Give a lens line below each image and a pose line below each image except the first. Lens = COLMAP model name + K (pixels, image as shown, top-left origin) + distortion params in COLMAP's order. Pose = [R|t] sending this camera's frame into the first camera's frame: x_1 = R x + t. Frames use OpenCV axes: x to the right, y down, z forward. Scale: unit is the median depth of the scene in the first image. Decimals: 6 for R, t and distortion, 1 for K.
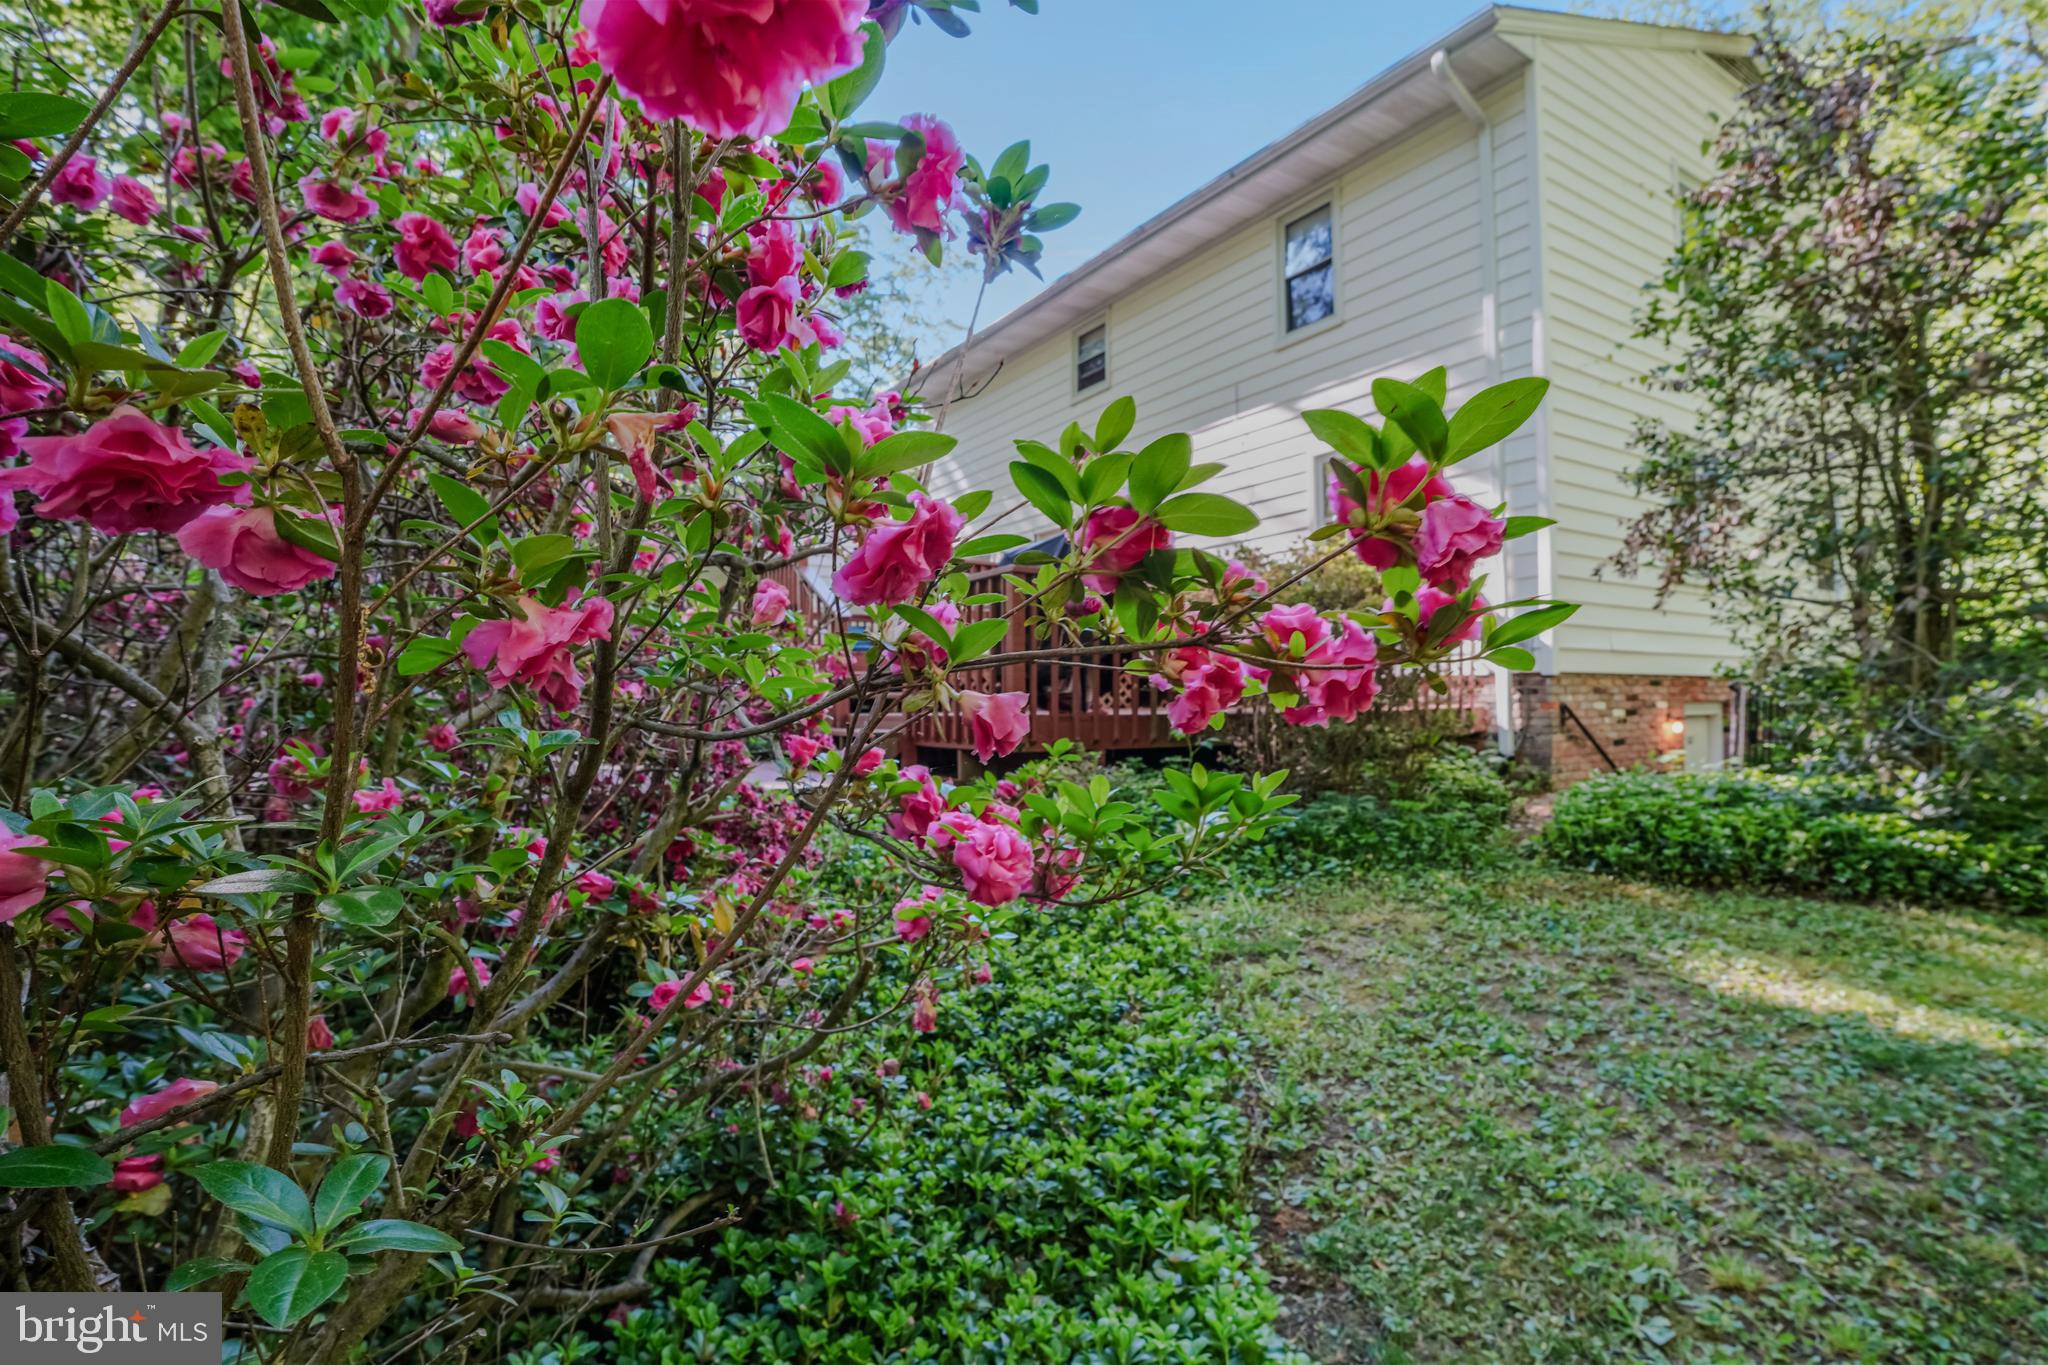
lens RADIAL K [[991.7, 0, 1024.0], [0, 991.7, 682.5], [0, 0, 1]] dist [-0.024279, 0.001111]
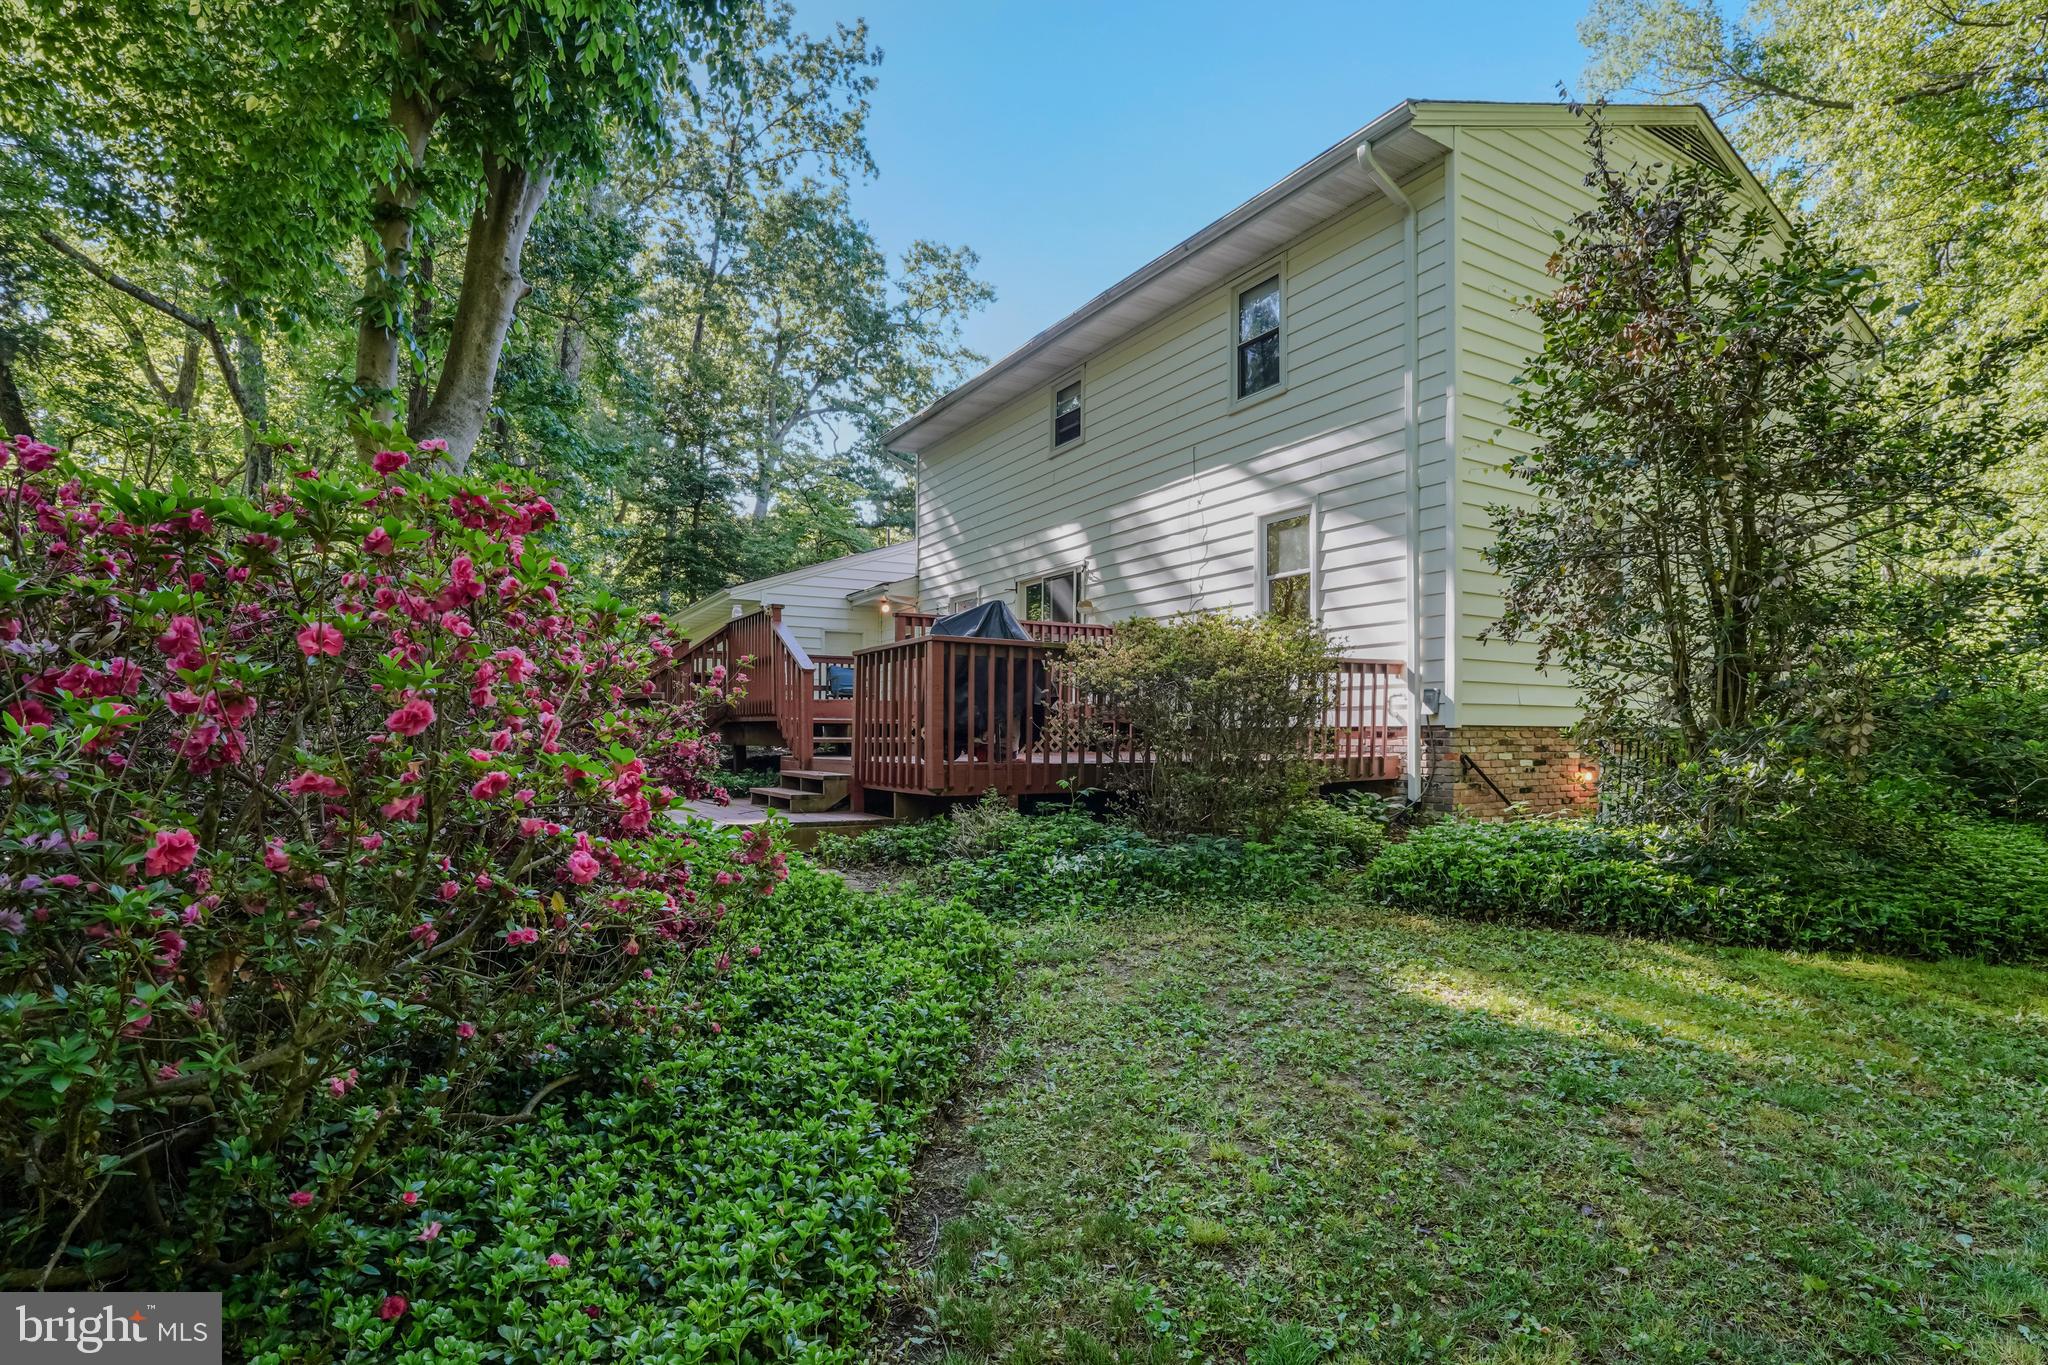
lens RADIAL K [[1018.9, 0, 1022.3], [0, 1018.9, 753.5], [0, 0, 1]] dist [-0.031079, -0.000236]
pose [[0.999325, 0.009048, -0.035616, 0.098698], [-0.007629, 0.999179, 0.039780, -0.020590], [0.035947, -0.039481, 0.998574, -0.133500]]
